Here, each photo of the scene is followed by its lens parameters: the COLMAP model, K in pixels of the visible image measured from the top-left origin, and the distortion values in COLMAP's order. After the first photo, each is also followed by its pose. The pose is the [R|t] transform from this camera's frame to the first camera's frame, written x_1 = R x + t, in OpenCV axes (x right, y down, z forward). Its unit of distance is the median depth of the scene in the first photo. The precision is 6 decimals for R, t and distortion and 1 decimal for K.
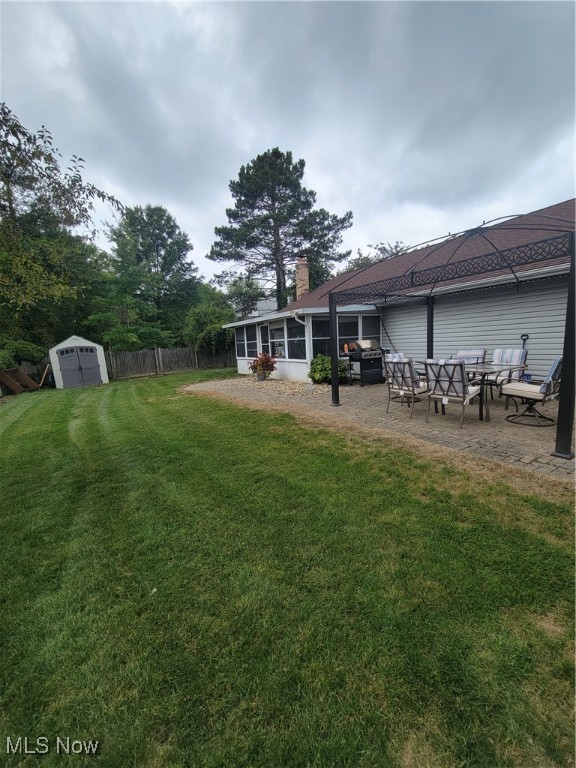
lens RADIAL K [[313.2, 0, 287.3], [0, 313.2, 390.8], [0, 0, 1]] dist [0.002191, -0.000046]
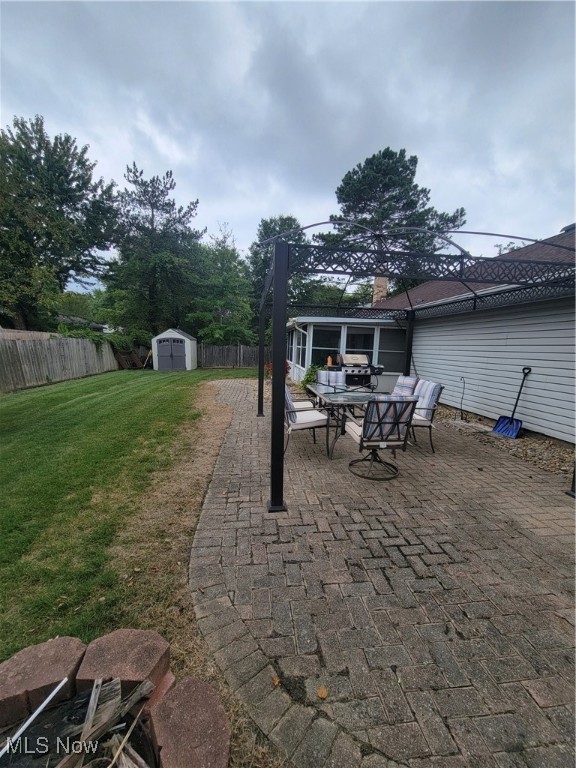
lens RADIAL K [[313.2, 0, 283.7], [0, 313.2, 389.5], [0, 0, 1]] dist [0.002191, -0.000046]
pose [[0.910915, 0.141022, -0.387746, 0.172514], [-0.146115, 0.989130, 0.016481, -0.018092], [0.385856, 0.041643, 0.921619, 0.031645]]
